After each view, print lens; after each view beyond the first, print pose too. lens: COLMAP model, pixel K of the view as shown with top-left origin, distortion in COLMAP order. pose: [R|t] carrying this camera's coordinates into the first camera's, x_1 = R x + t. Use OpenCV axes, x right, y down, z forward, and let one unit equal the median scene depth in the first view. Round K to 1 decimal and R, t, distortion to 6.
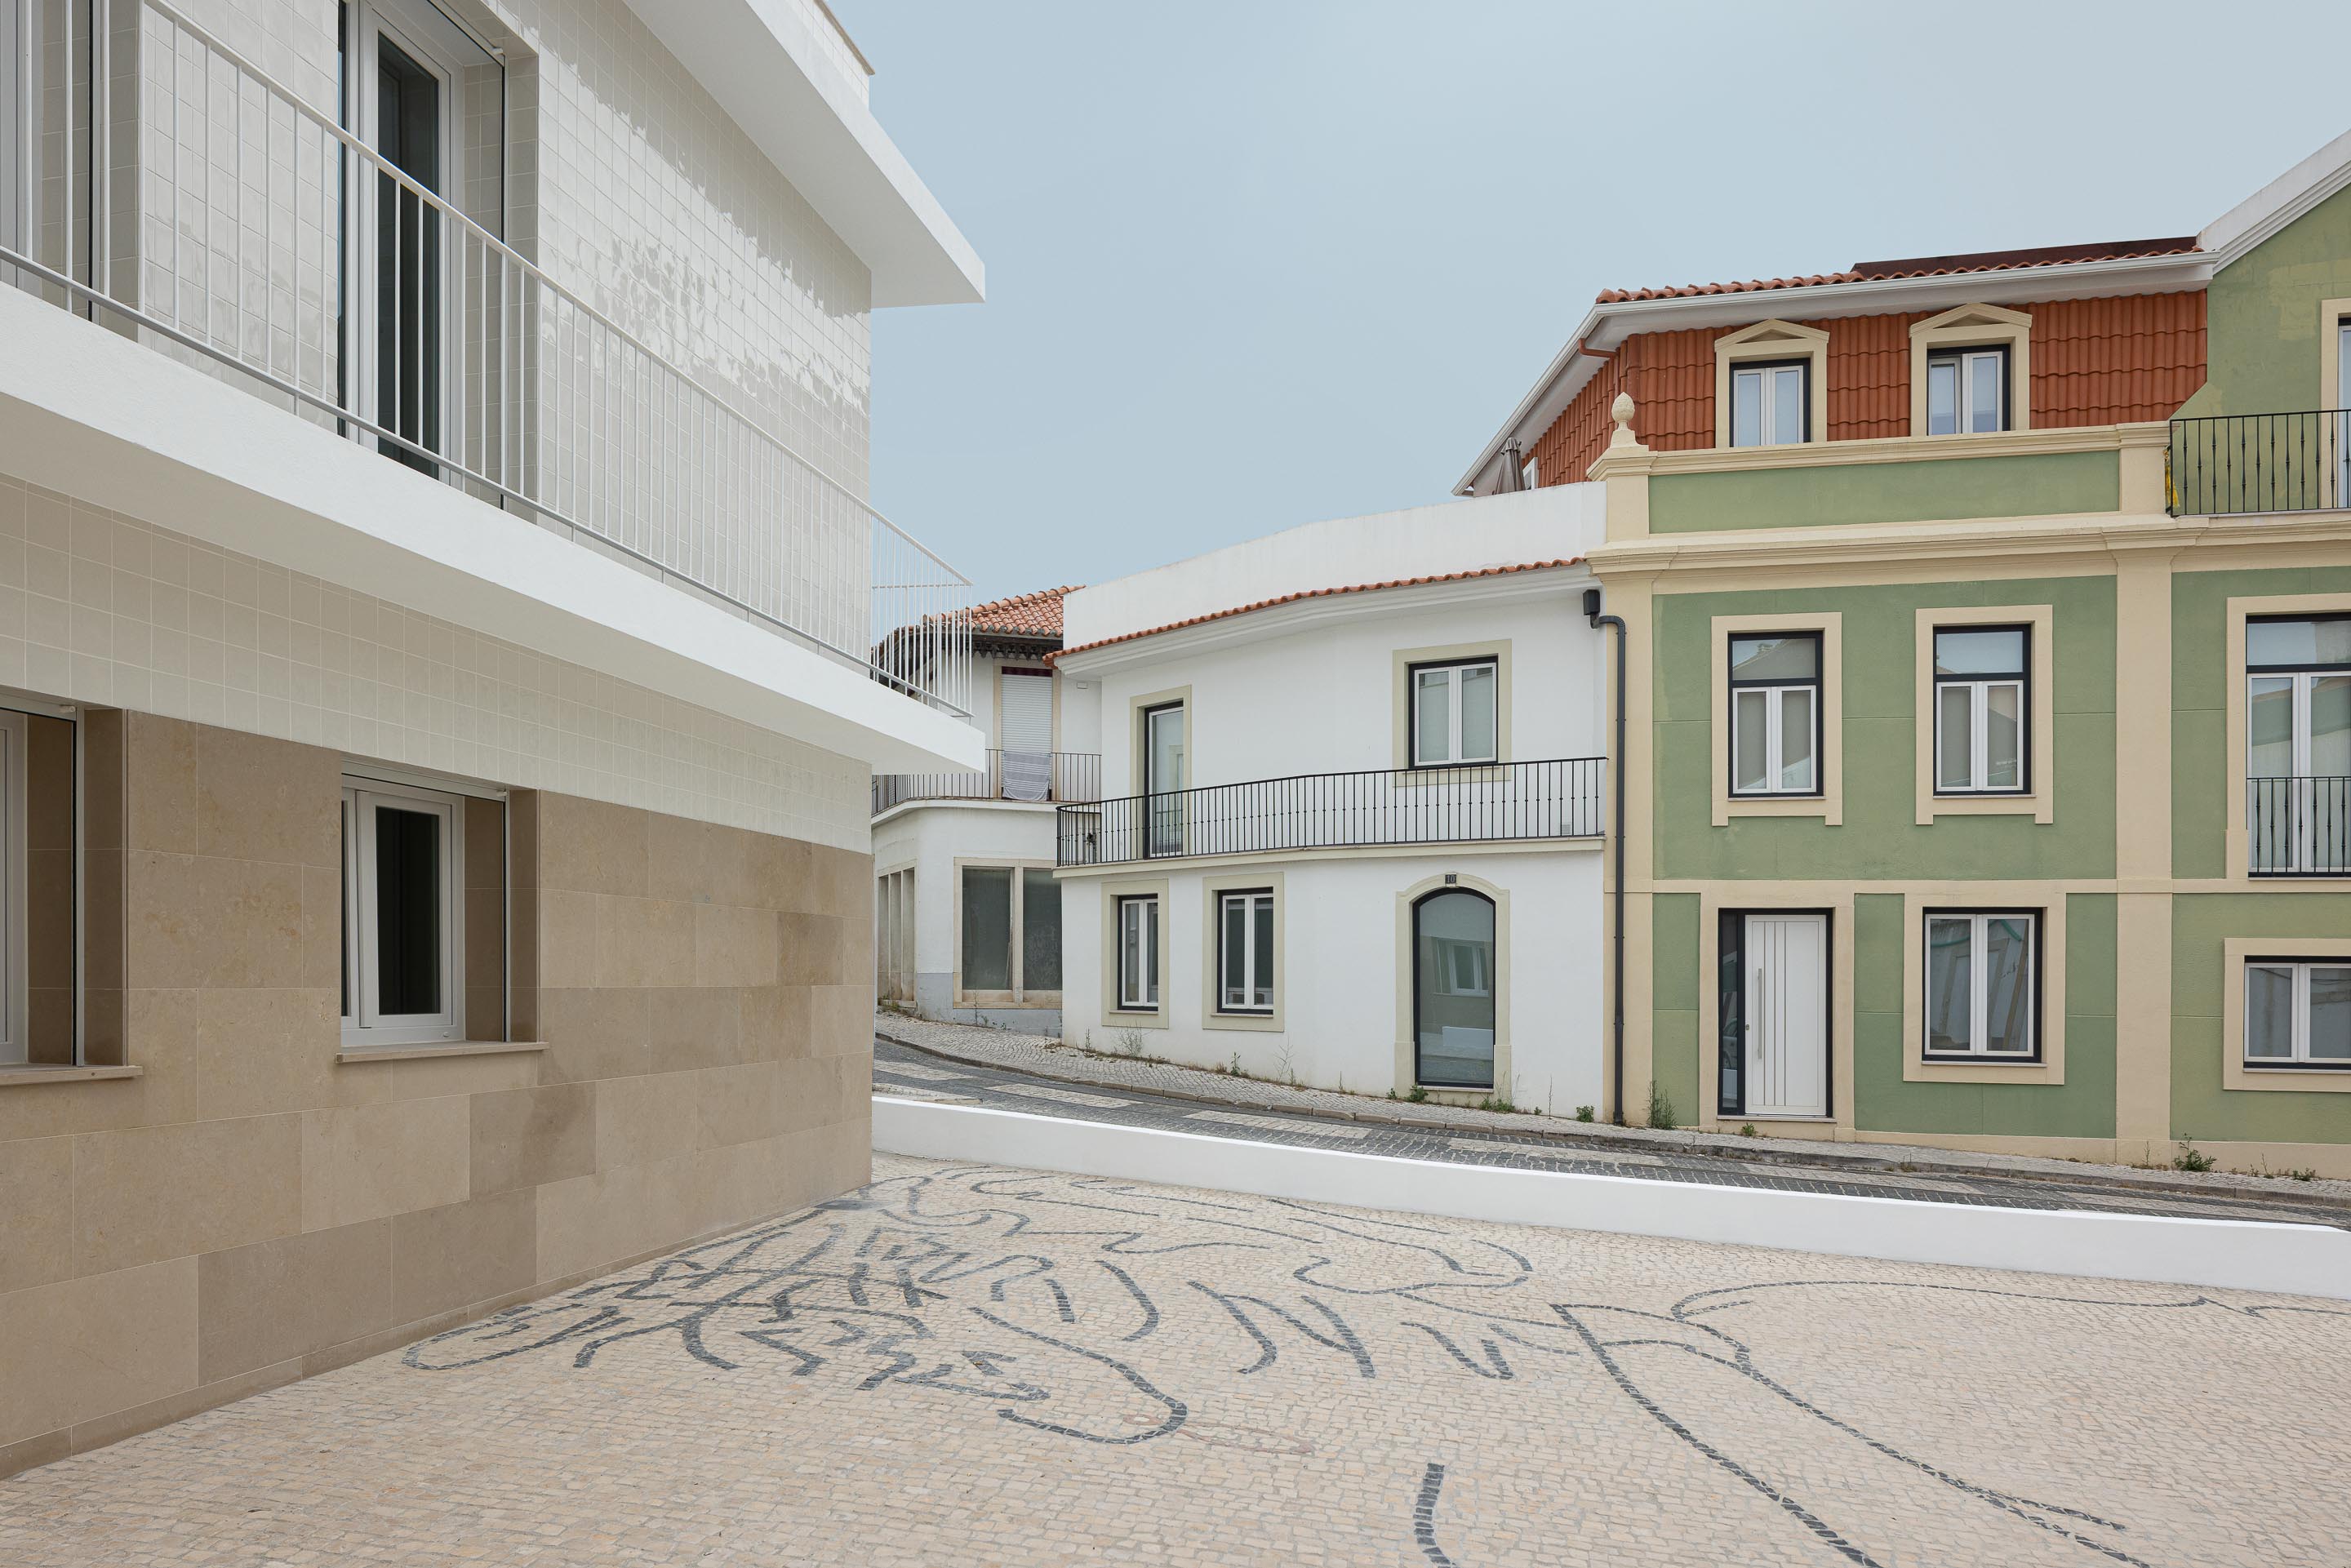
lens RADIAL K [[1601.7, 0, 1175.3], [0, 1601.7, 794.8], [0, 0, 1]] dist [-0.017031, 0.002404]
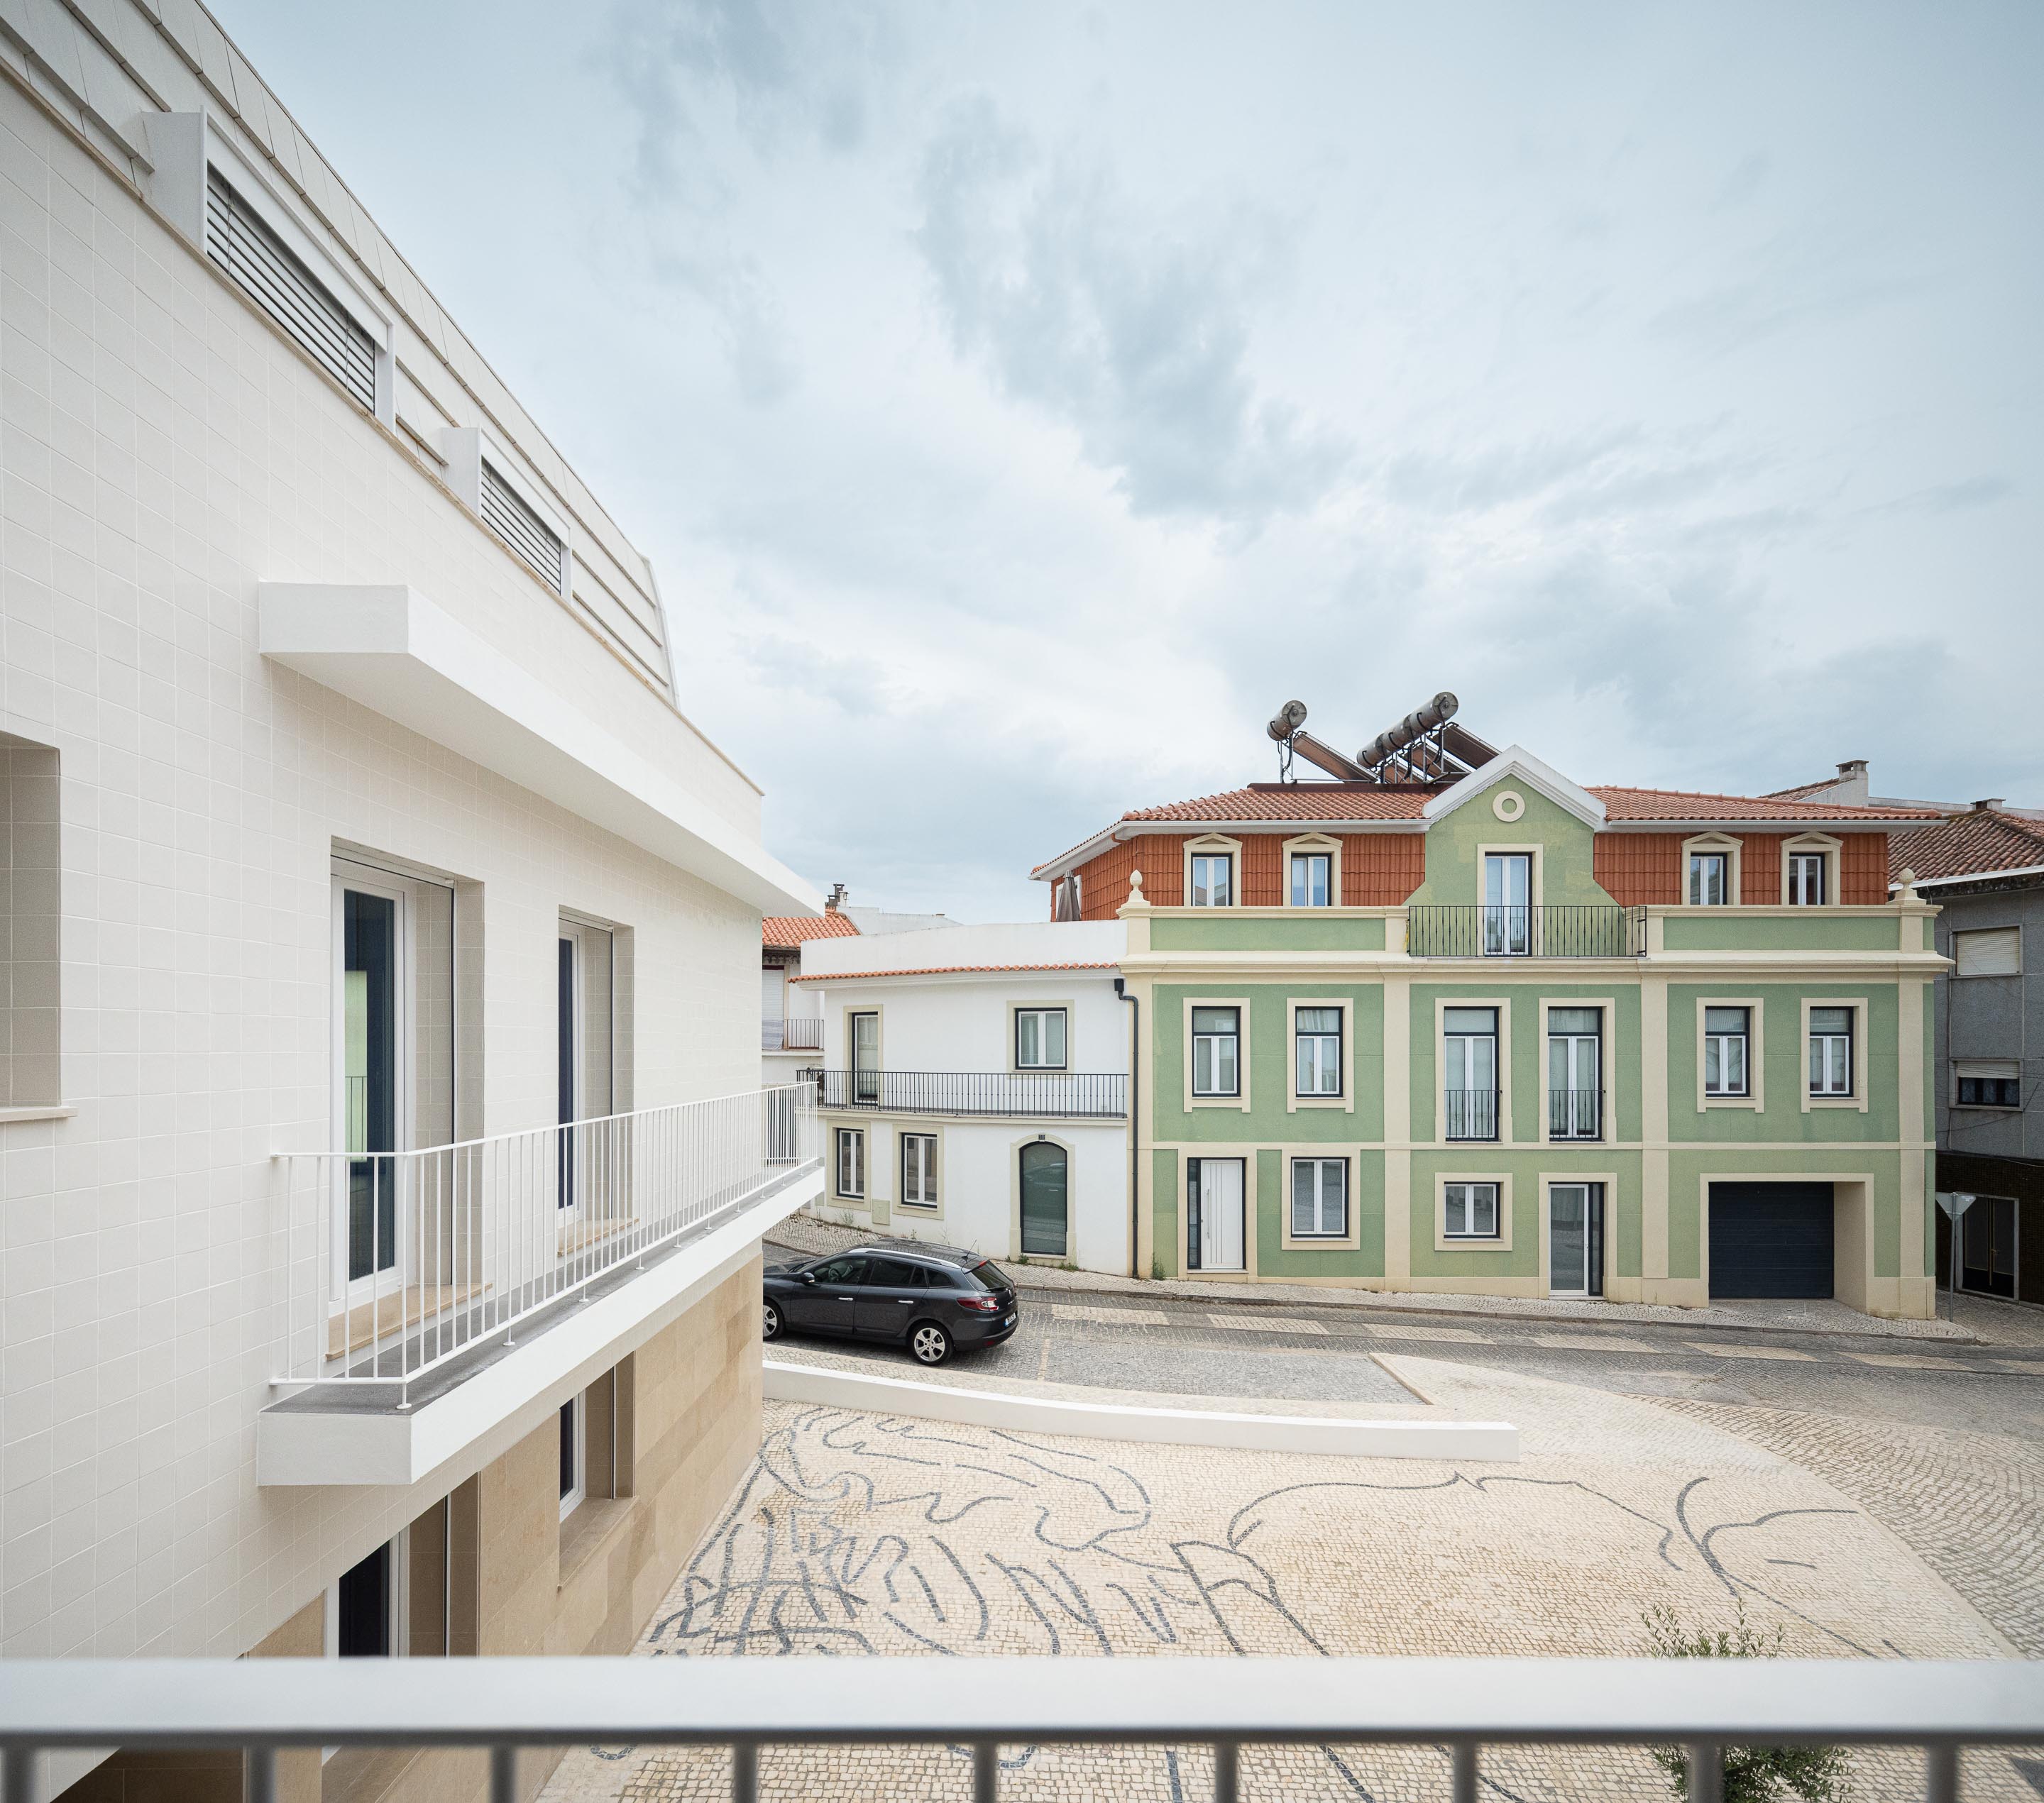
lens RADIAL K [[985.4, 0, 1024.6], [0, 985.4, 898.1], [0, 0, 1]] dist [0.002090, 0.000531]
pose [[0.973854, 0.001824, 0.227166, -0.106553], [-0.000875, 0.999990, -0.004279, -0.231847], [-0.227172, 0.003968, 0.973847, -0.070302]]
